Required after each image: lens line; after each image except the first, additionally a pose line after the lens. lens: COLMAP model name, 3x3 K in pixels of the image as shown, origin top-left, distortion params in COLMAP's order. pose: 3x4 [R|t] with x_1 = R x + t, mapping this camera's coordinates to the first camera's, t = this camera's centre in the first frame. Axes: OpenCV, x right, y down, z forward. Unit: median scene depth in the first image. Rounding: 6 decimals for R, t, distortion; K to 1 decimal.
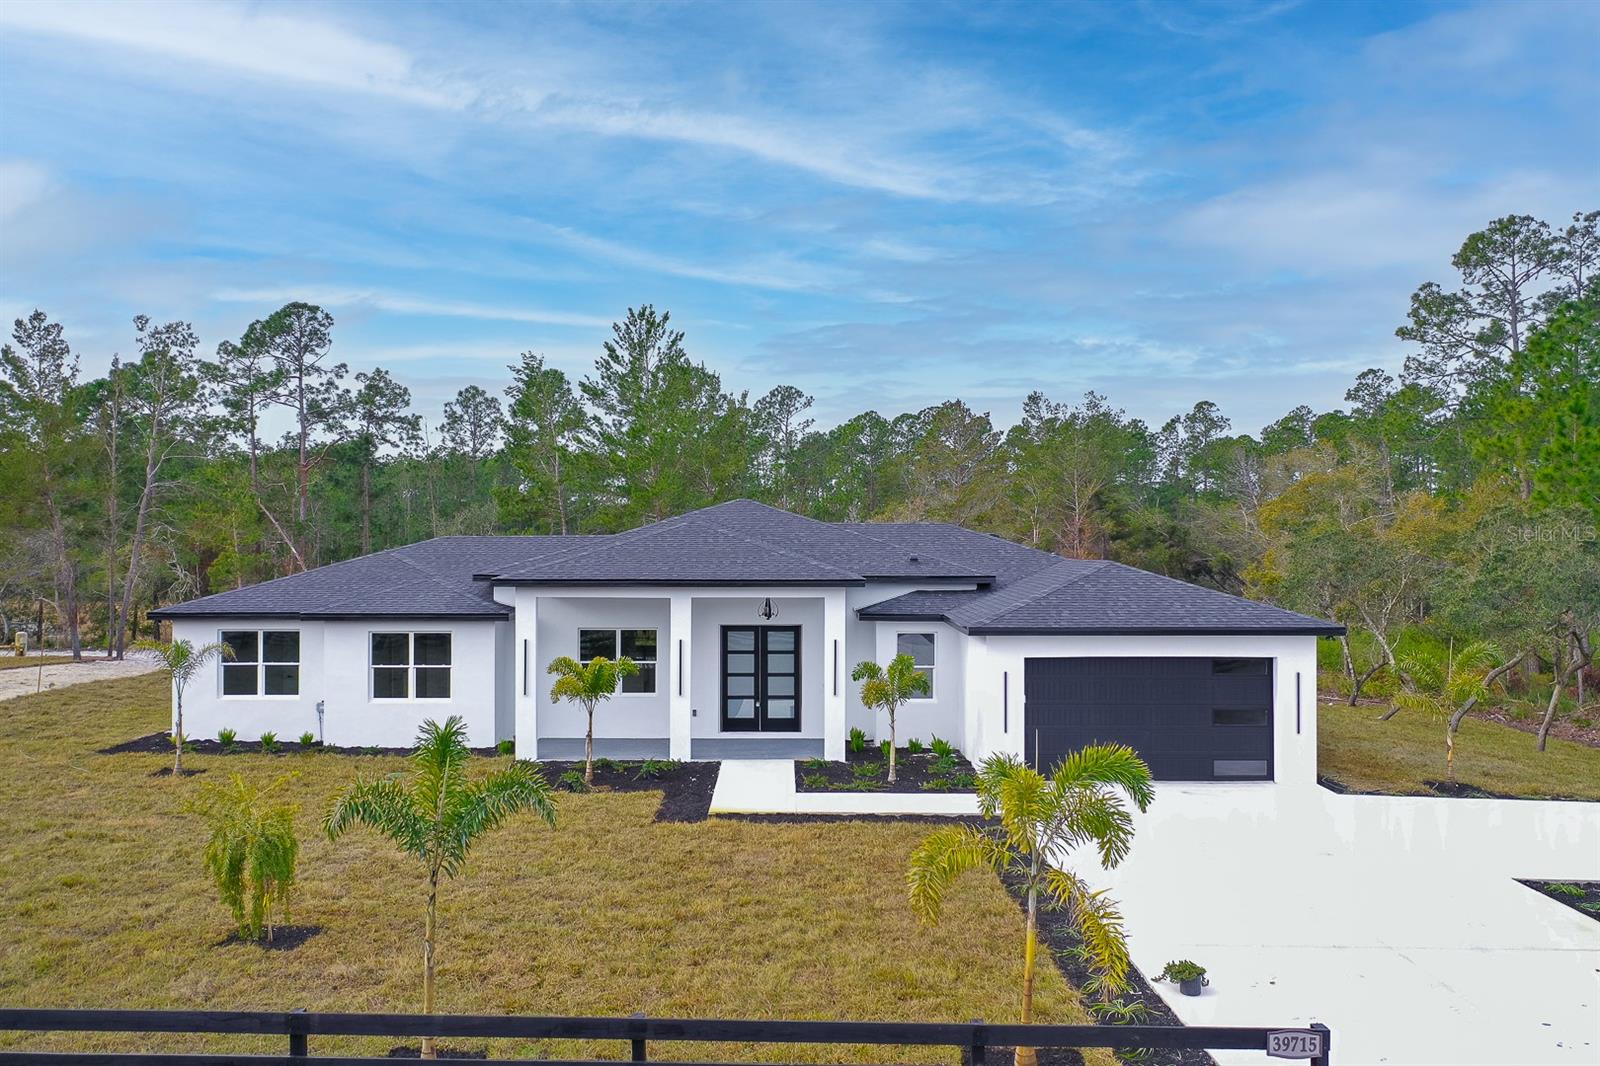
lens RADIAL K [[1320.0, 0, 759.4], [0, 1320.0, 570.3], [0, 0, 1]] dist [-0.000841, 0.002918]
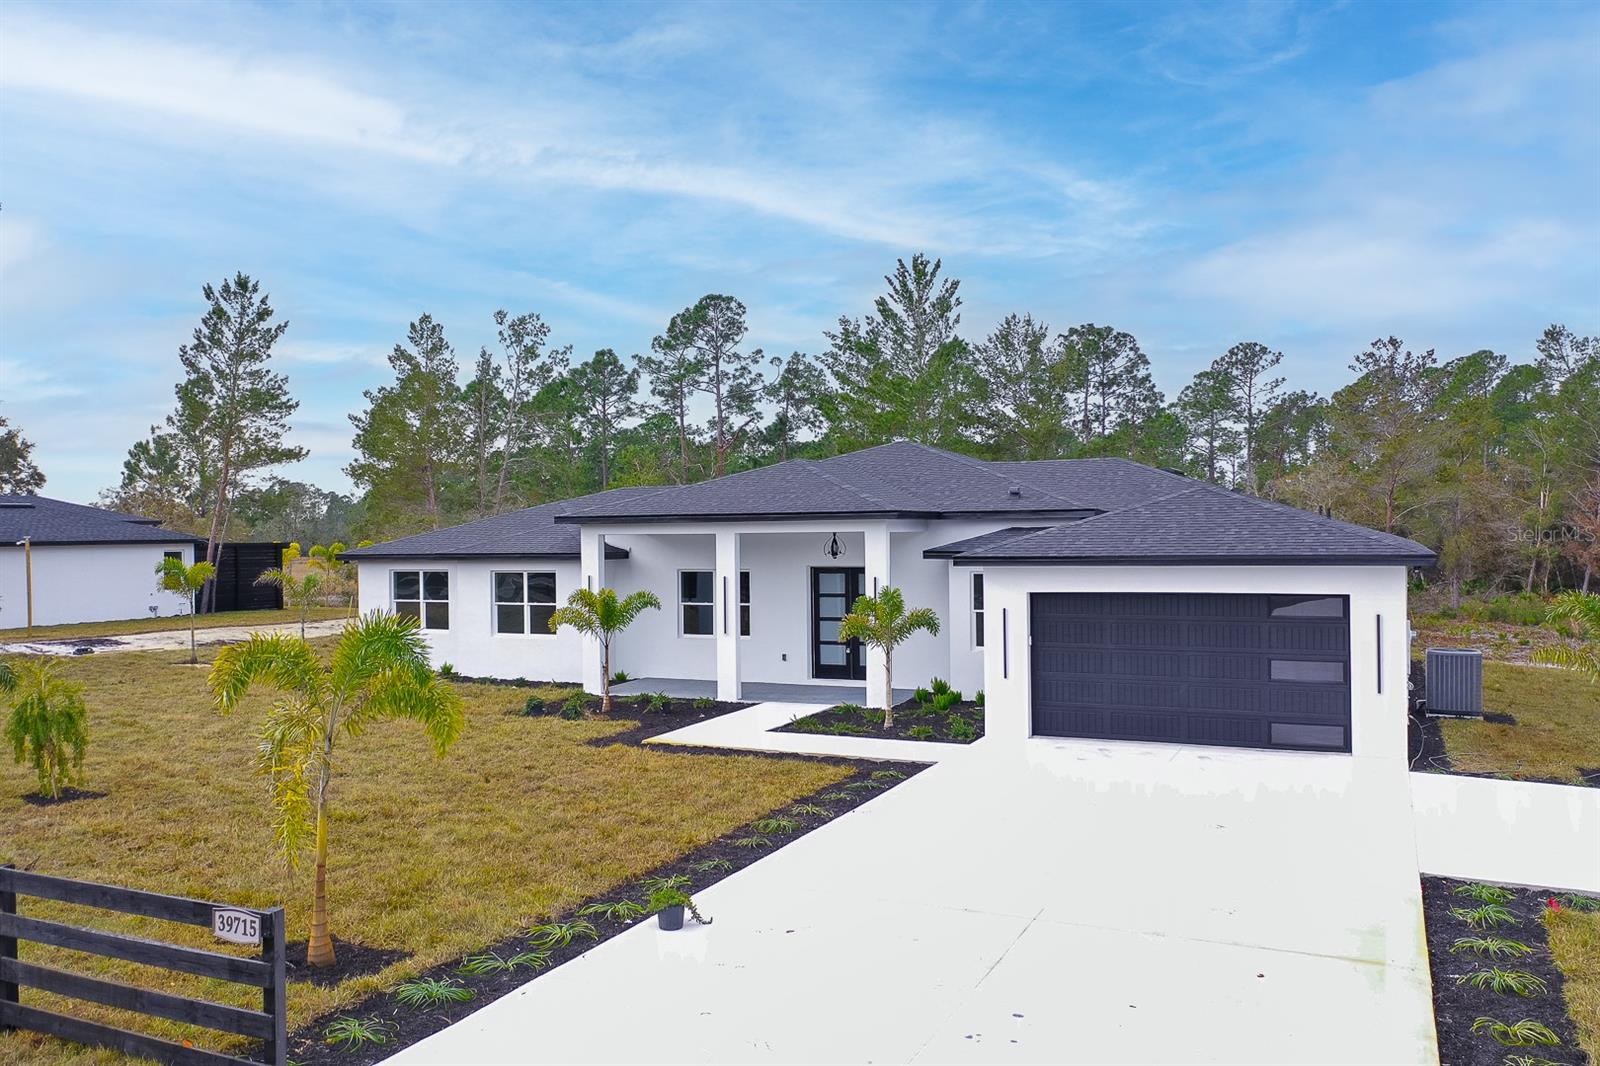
lens RADIAL K [[1320.0, 0, 759.4], [0, 1320.0, 570.3], [0, 0, 1]] dist [-0.000841, 0.002918]
pose [[0.899788, 0.000070, -0.436328, 0.202120], [0.001202, 0.999996, 0.002638, 0.023795], [0.436327, -0.002898, 0.899784, 0.070958]]
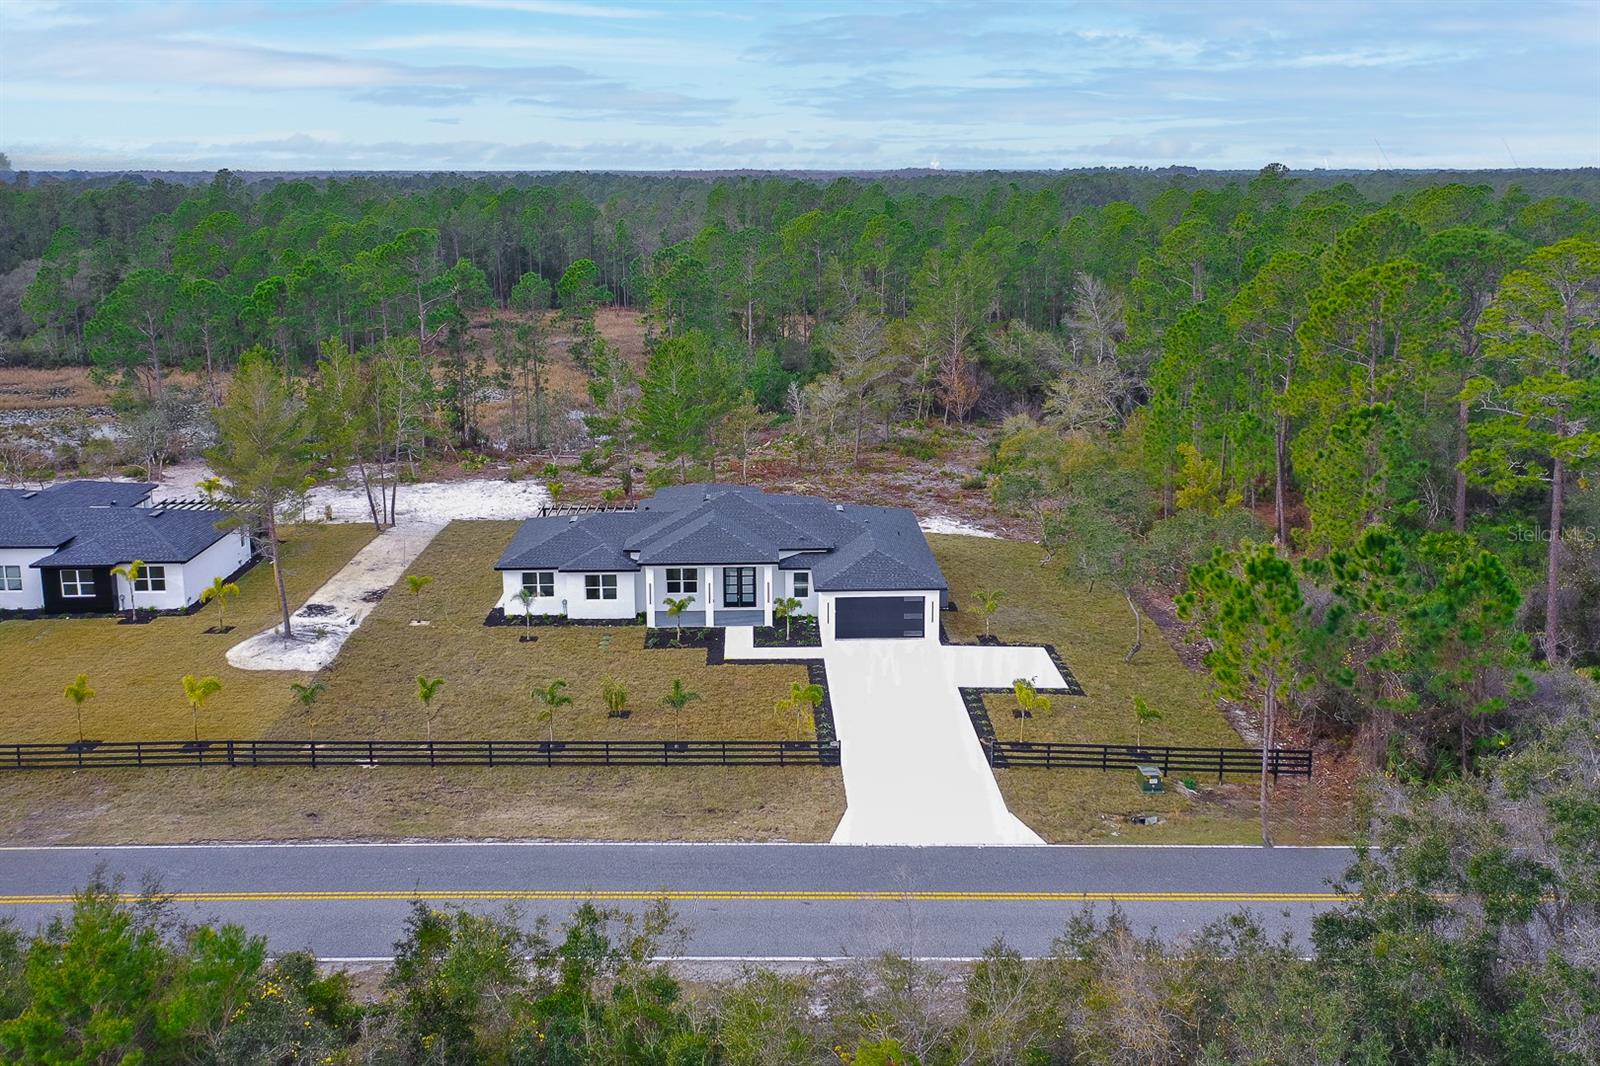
lens RADIAL K [[1320.0, 0, 759.4], [0, 1320.0, 570.3], [0, 0, 1]] dist [-0.000841, 0.002918]
pose [[0.999987, -0.001924, -0.004756, 0.028339], [0.003035, 0.969249, 0.246065, -0.320037], [0.004136, -0.246076, 0.969242, -0.793624]]
